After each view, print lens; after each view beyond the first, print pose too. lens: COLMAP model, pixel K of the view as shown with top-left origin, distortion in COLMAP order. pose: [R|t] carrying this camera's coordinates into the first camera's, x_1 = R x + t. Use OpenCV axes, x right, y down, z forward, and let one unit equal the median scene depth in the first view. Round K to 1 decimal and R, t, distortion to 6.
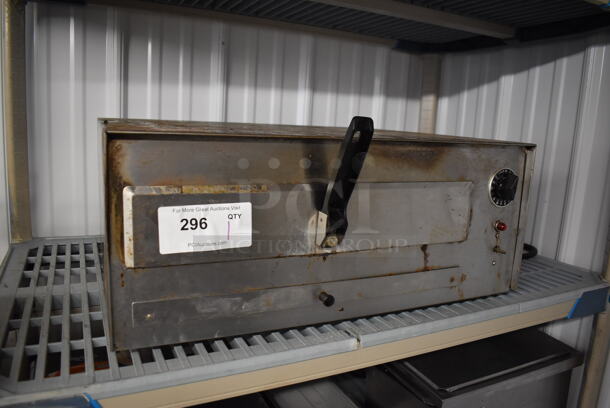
lens RADIAL K [[467.5, 0, 305.0], [0, 467.5, 204.0], [0, 0, 1]] dist [-0.099814, 0.007634]
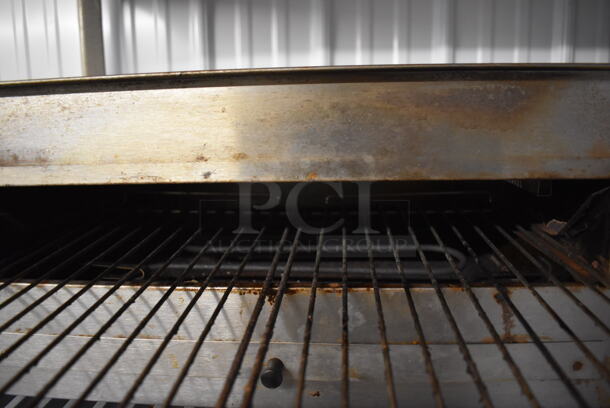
lens RADIAL K [[462.9, 0, 305.0], [0, 462.9, 204.0], [0, 0, 1]] dist [-0.096762, 0.004883]
pose [[0.877102, 0.027048, -0.479541, 0.222532], [-0.022925, 0.999633, 0.014452, -0.002488], [0.479756, -0.001683, 0.877400, 0.366071]]
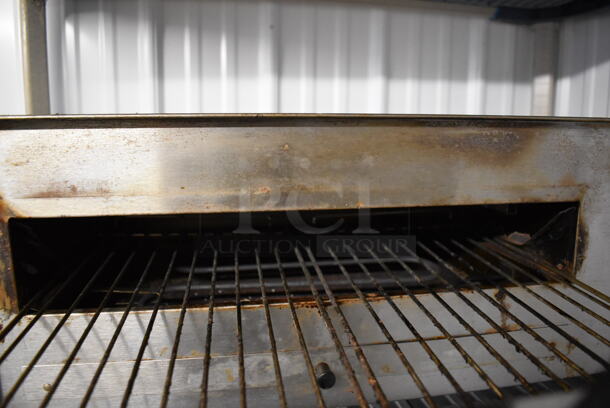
lens RADIAL K [[467.5, 0, 305.0], [0, 467.5, 204.0], [0, 0, 1]] dist [-0.099814, 0.007634]
pose [[0.964798, -0.004321, -0.262958, 0.124238], [-0.001011, 0.999797, -0.020137, -0.009709], [0.262992, 0.019694, 0.964597, 0.261657]]
